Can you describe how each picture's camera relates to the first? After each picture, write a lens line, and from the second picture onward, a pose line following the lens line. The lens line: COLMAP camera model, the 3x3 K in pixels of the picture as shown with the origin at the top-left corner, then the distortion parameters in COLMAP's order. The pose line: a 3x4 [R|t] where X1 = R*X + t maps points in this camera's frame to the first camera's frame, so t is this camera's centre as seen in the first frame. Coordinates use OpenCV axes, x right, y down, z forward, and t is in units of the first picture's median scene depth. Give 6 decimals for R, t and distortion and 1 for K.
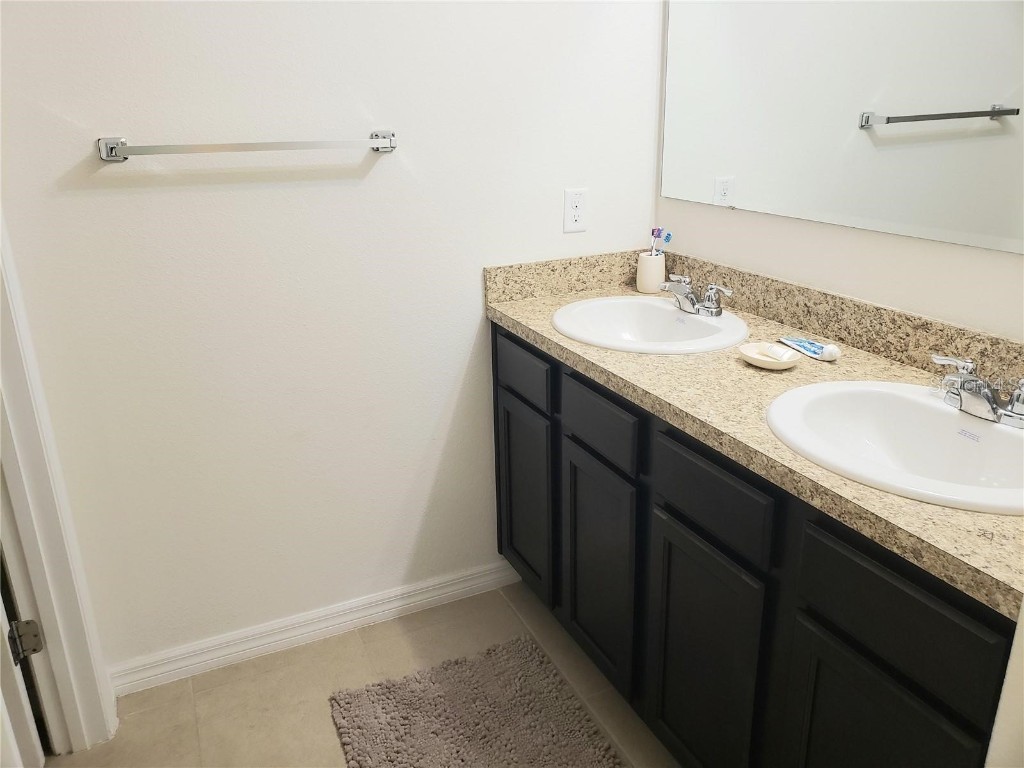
lens RADIAL K [[821.6, 0, 512.0], [0, 821.6, 384.0], [0, 0, 1]] dist [0.208688, -0.282854]
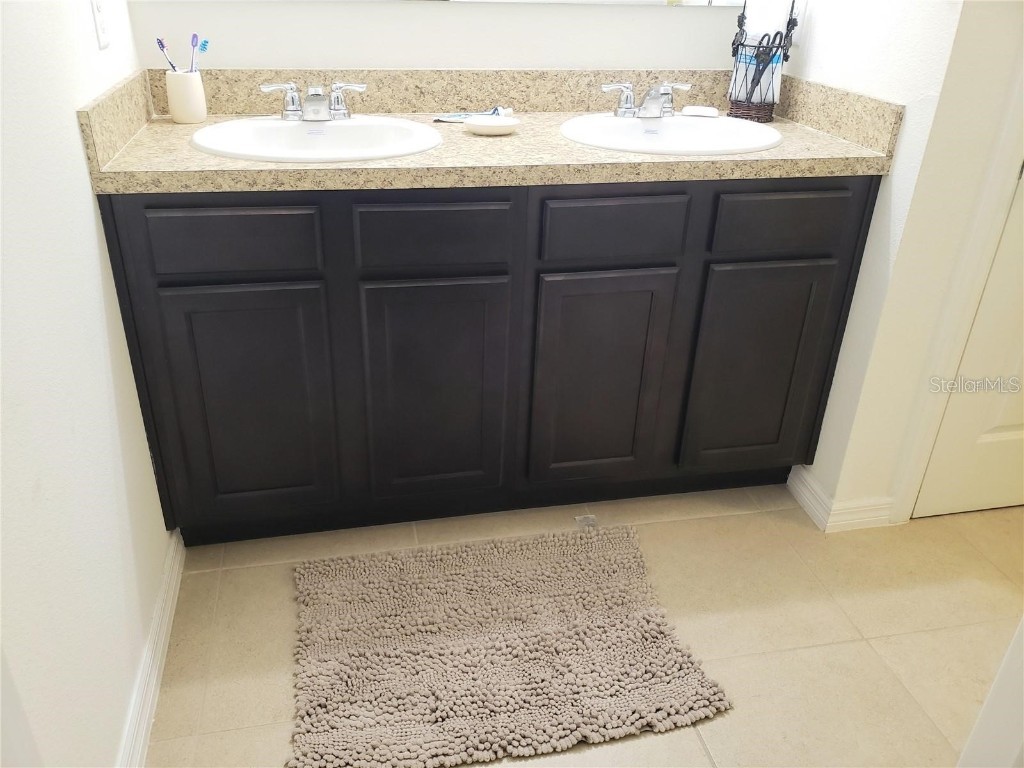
lens RADIAL K [[814.9, 0, 492.5], [0, 814.9, 361.3], [0, 0, 1]] dist [0.107736, -0.112012]
pose [[0.224362, -0.410768, 0.883703, -0.631403], [0.298086, 0.892285, 0.339076, -0.099968], [-0.927797, 0.187344, 0.322639, 0.585548]]
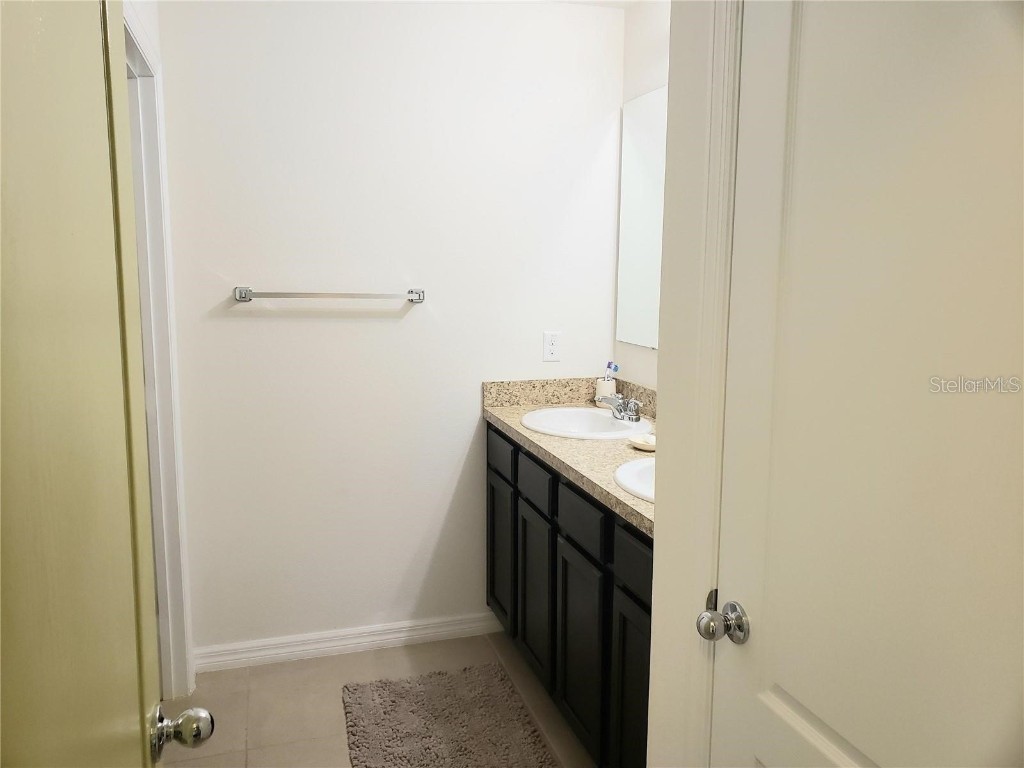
lens RADIAL K [[821.6, 0, 512.0], [0, 821.6, 384.0], [0, 0, 1]] dist [0.208688, -0.282854]
pose [[0.991410, 0.046967, -0.122071, 0.201366], [-0.068496, 0.981525, -0.178653, 0.118671], [0.111425, 0.185480, 0.976310, -0.396951]]
